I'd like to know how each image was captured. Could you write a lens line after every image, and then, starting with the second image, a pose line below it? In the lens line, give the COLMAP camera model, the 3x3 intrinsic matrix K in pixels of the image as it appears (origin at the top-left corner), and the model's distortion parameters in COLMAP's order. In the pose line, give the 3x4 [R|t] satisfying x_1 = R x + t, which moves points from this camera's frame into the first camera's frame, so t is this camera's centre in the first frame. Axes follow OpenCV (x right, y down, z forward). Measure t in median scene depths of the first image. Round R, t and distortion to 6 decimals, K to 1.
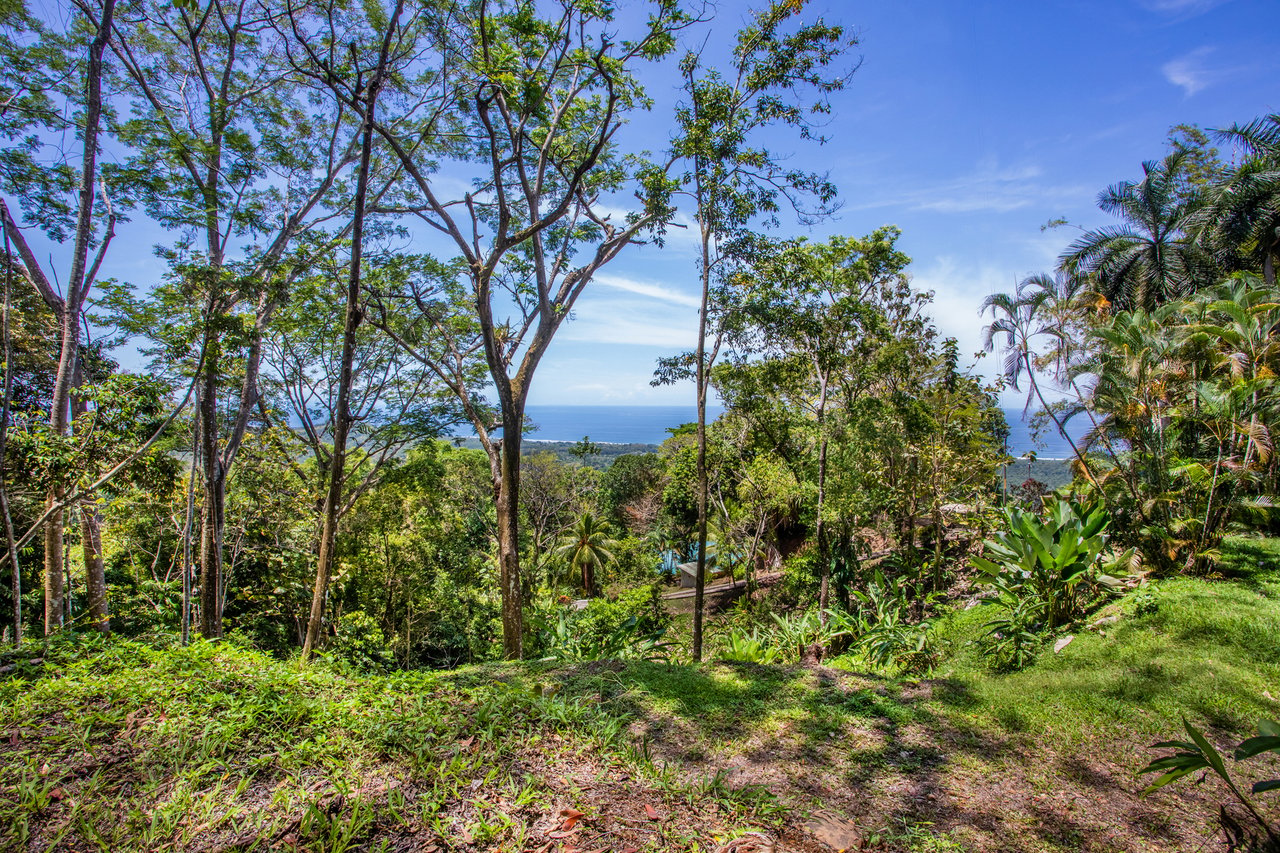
lens RADIAL K [[638.5, 0, 634.8], [0, 638.5, 430.0], [0, 0, 1]] dist [-0.065084, 0.033807]
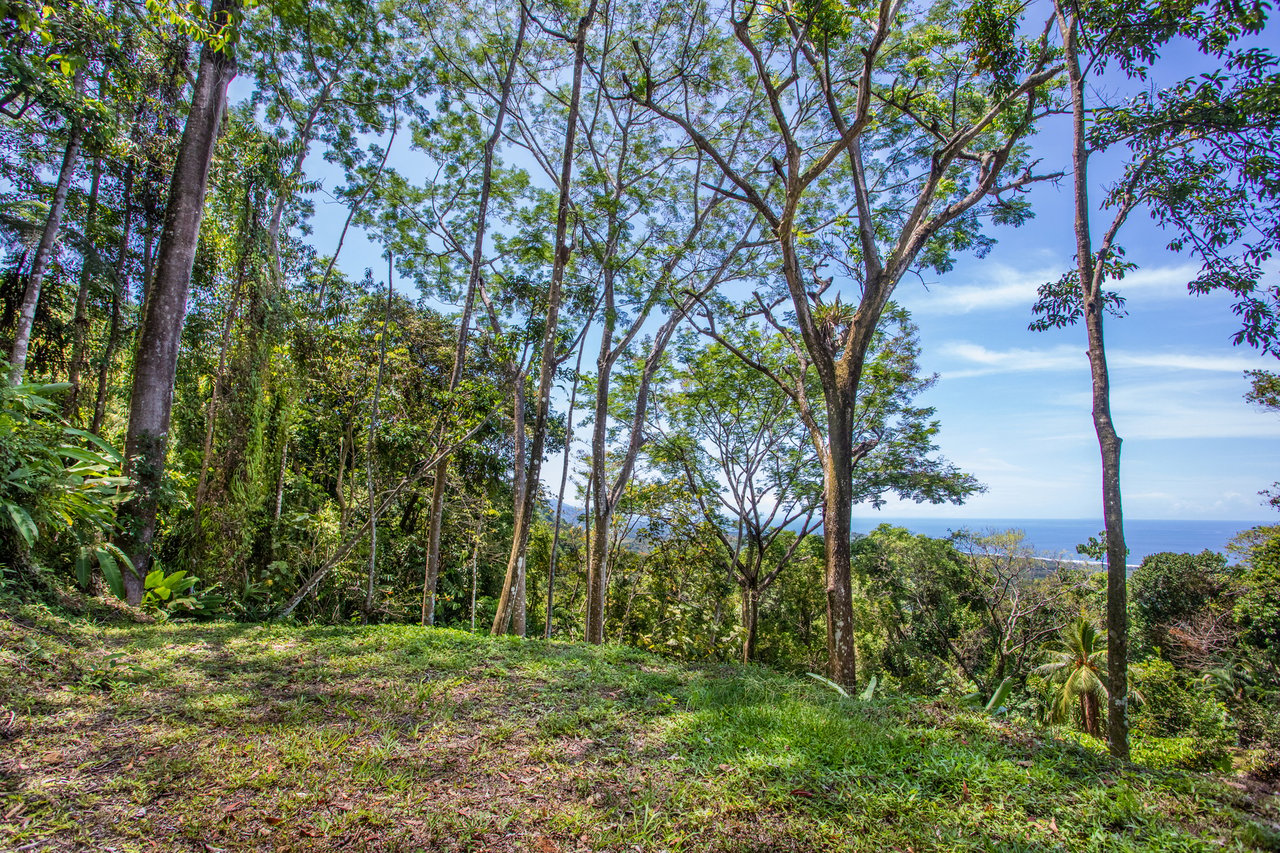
lens RADIAL K [[638.5, 0, 634.8], [0, 638.5, 430.0], [0, 0, 1]] dist [-0.065084, 0.033807]
pose [[0.722630, -0.090797, -0.685246, 0.151251], [-0.037496, 0.984727, -0.170021, 0.142678], [0.690217, 0.148556, 0.708189, 0.292298]]
